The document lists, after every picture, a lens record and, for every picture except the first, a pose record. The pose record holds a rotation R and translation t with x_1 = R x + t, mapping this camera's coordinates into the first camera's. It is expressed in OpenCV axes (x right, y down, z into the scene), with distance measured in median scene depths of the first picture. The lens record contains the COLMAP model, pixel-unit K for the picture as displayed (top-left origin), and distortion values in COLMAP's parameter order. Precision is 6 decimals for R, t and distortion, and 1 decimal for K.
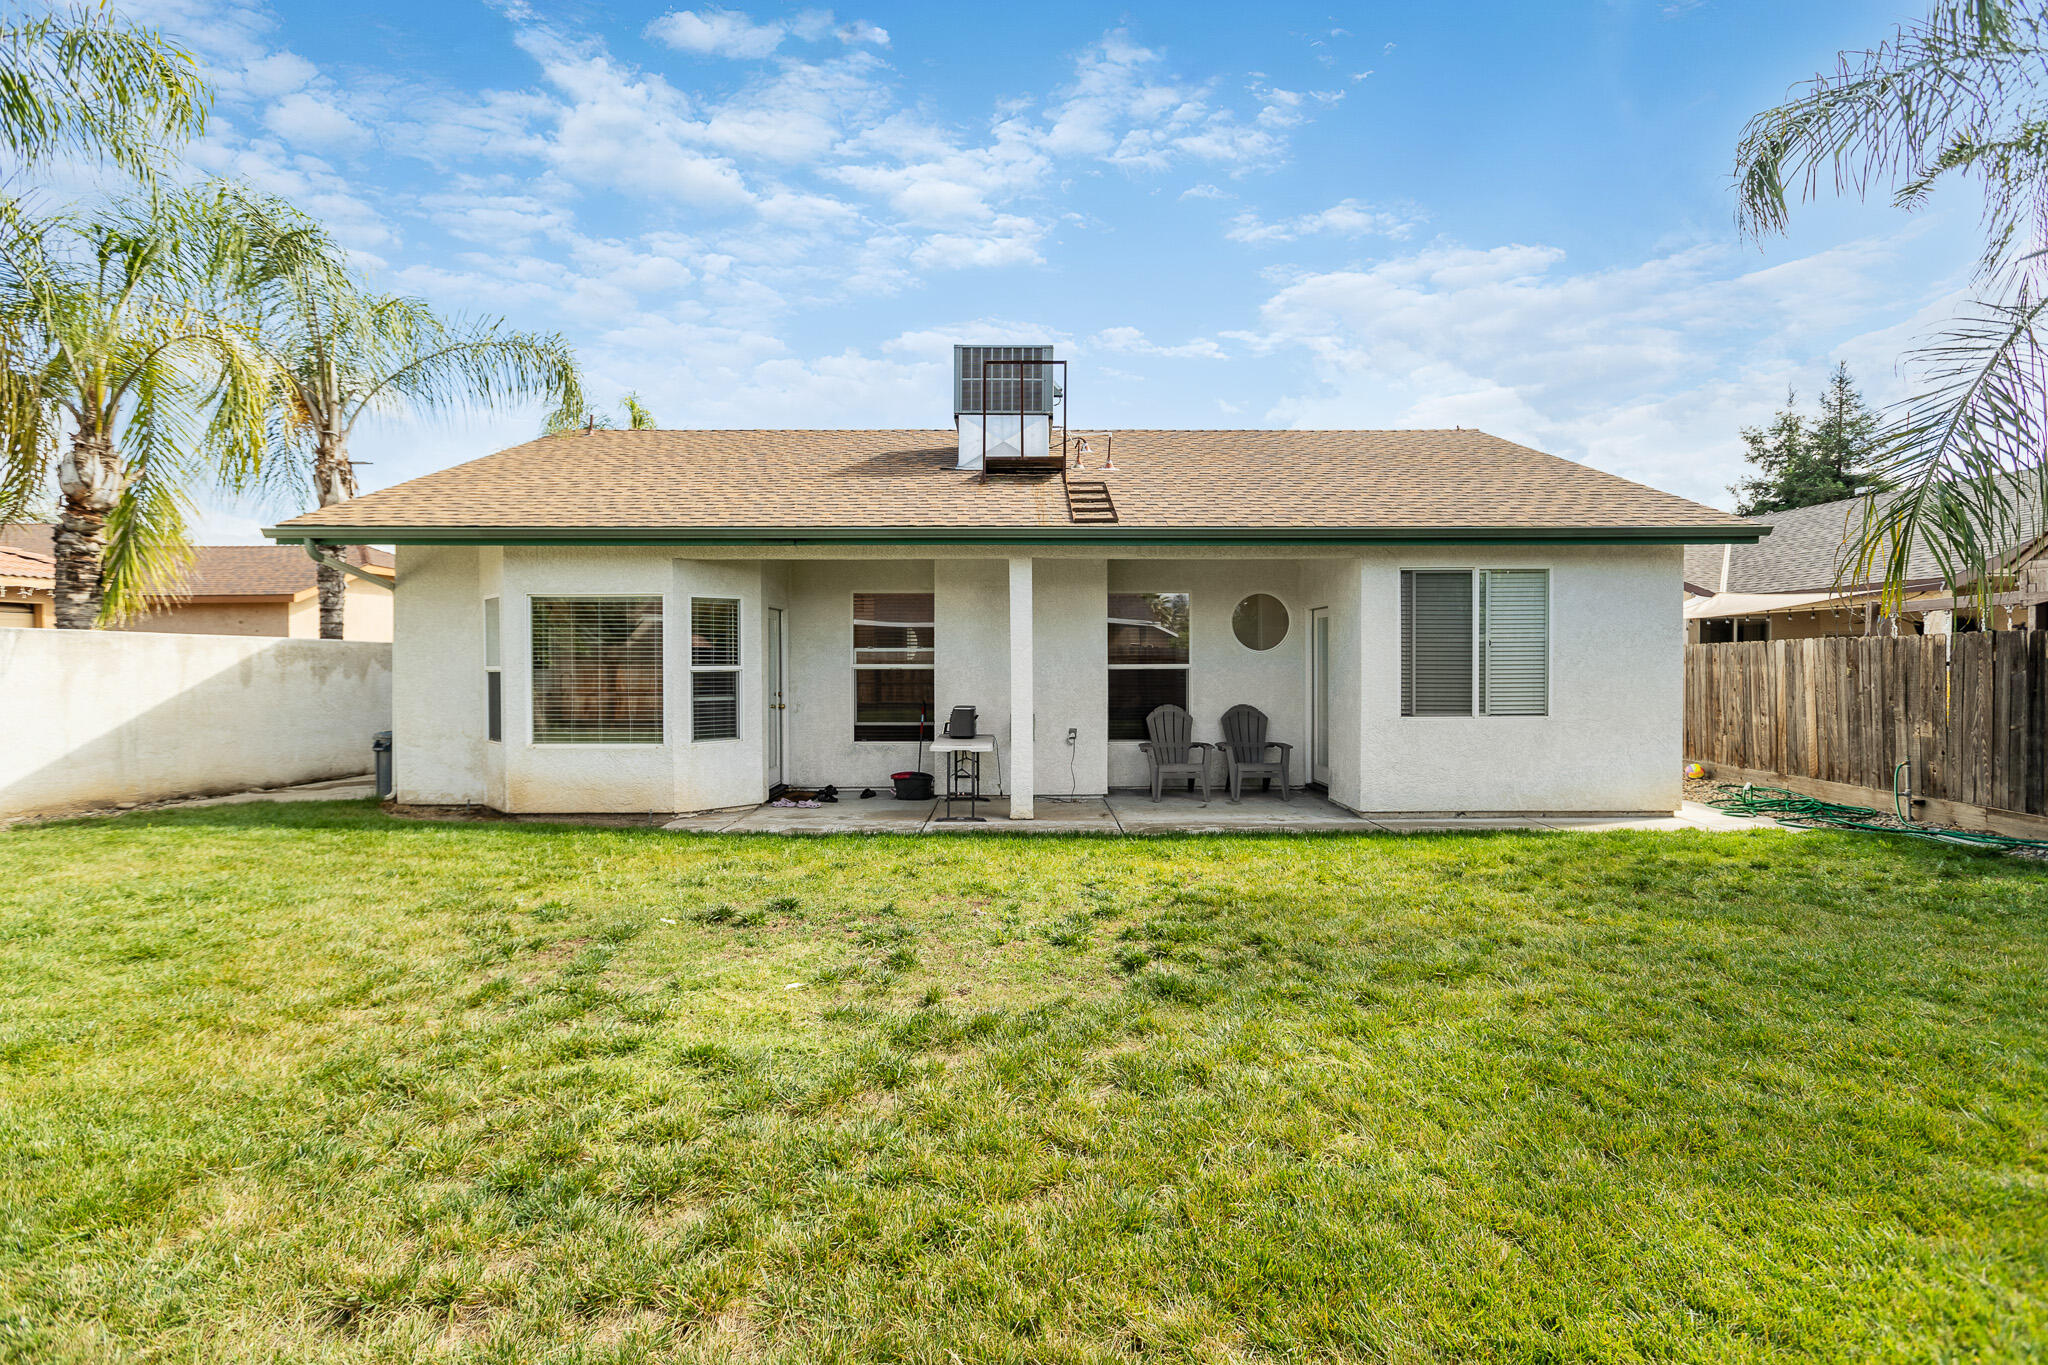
lens RADIAL K [[917.7, 0, 1026.5], [0, 917.7, 665.3], [0, 0, 1]] dist [0.001709, 0.000335]
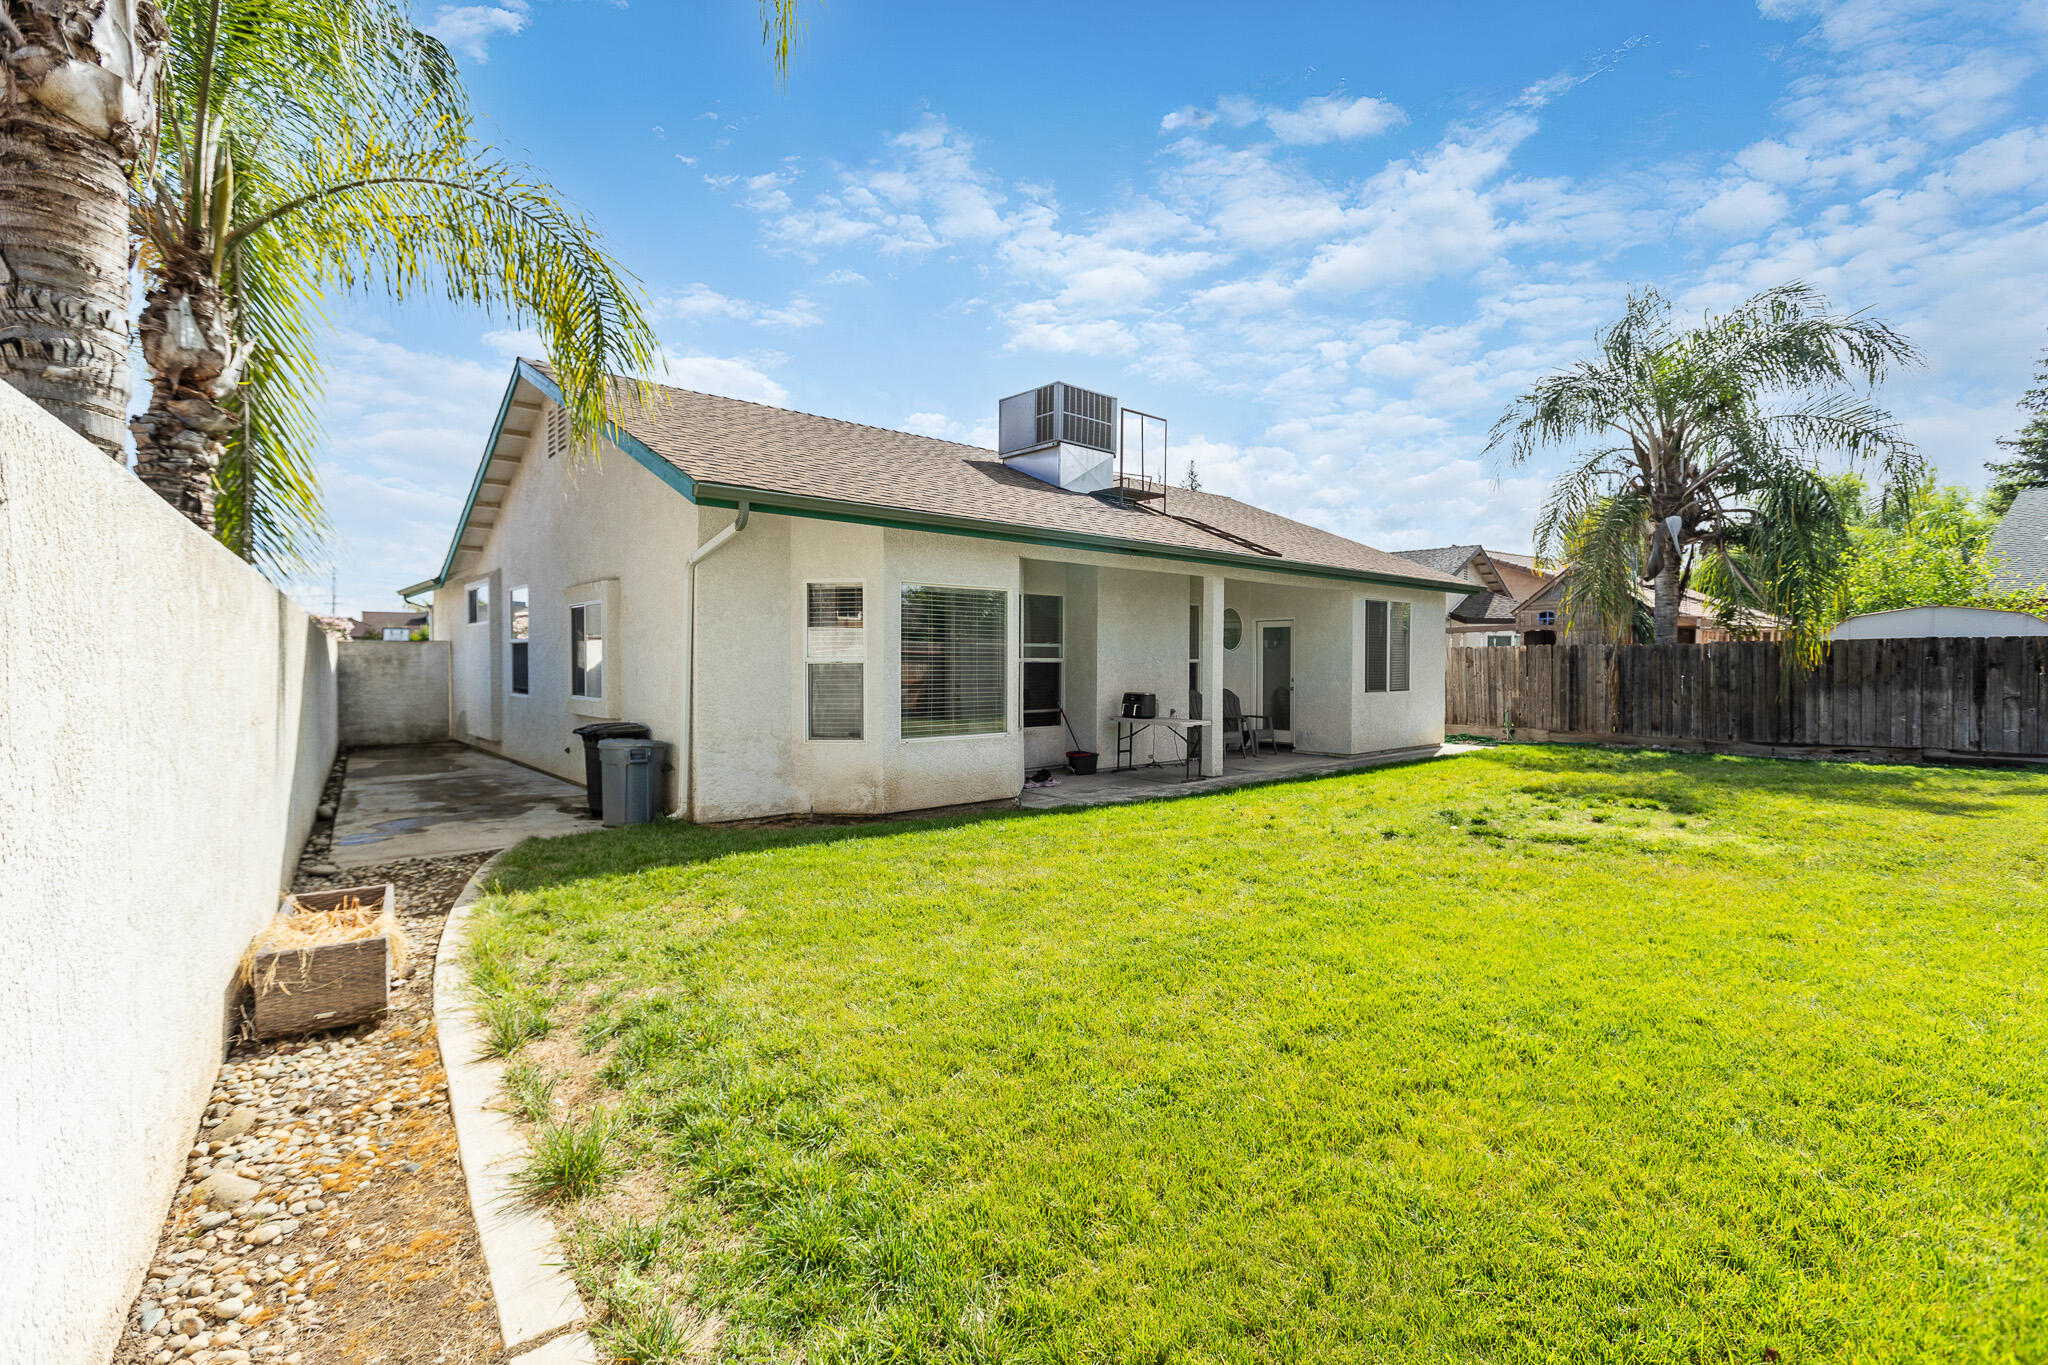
lens RADIAL K [[917.7, 0, 1026.5], [0, 917.7, 665.3], [0, 0, 1]] dist [0.001709, 0.000335]
pose [[0.753026, 0.000085, 0.657991, -1.040025], [-0.002405, 0.999994, 0.002623, 0.005650], [-0.657987, -0.003557, 0.753021, 0.190079]]
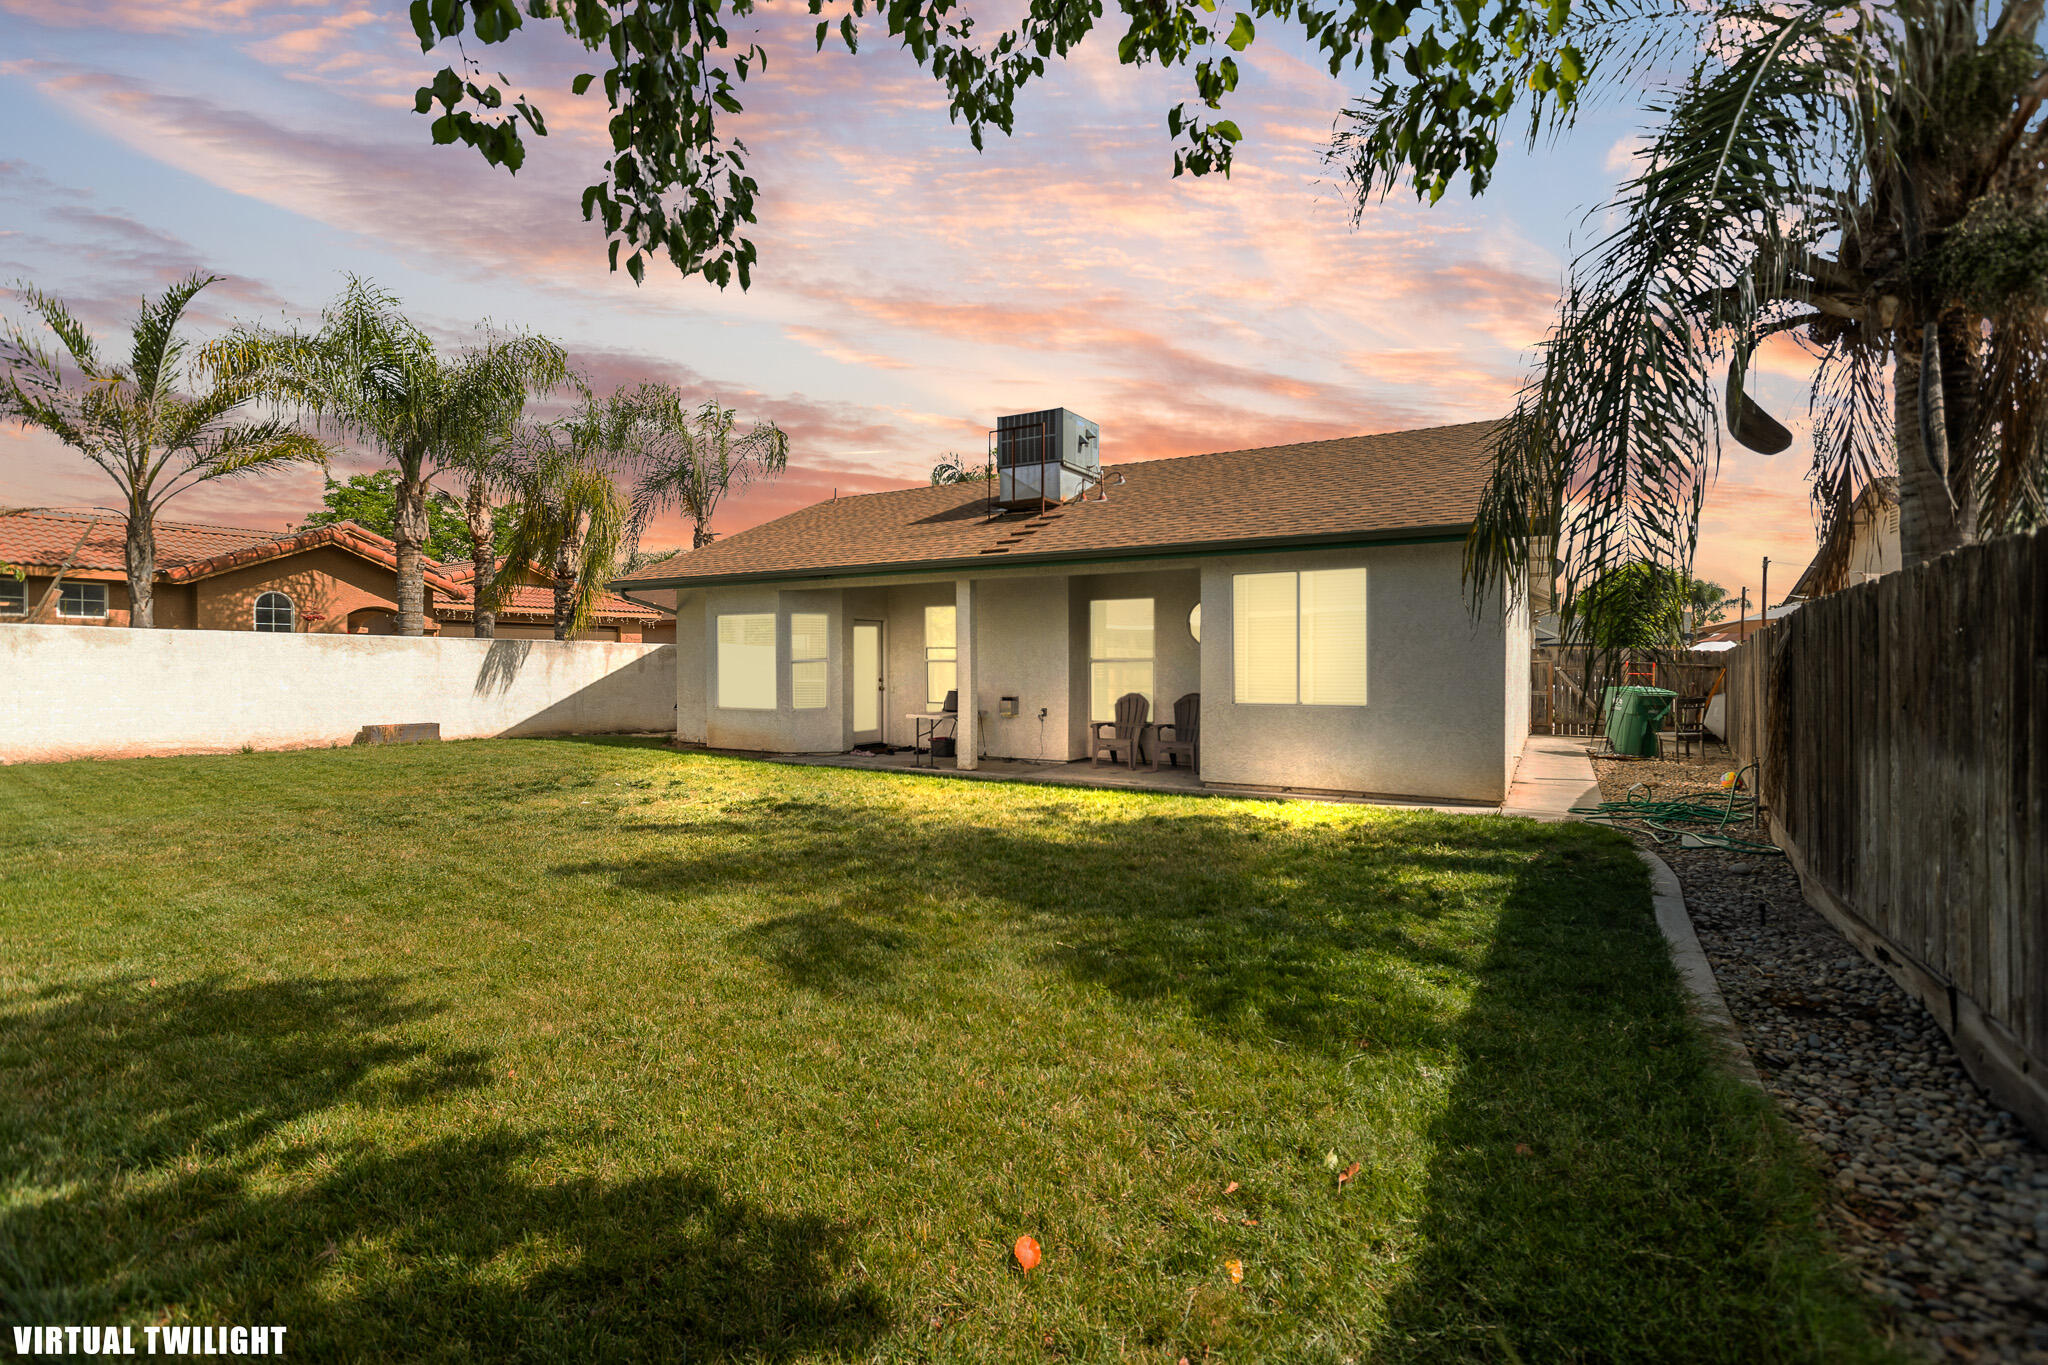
lens RADIAL K [[917.7, 0, 1026.5], [0, 917.7, 665.3], [0, 0, 1]] dist [0.001709, 0.000335]
pose [[0.857758, 0.001942, -0.514050, 0.769728], [-0.004159, 0.999986, -0.003163, 0.014490], [0.514036, 0.004851, 0.857755, -0.127968]]
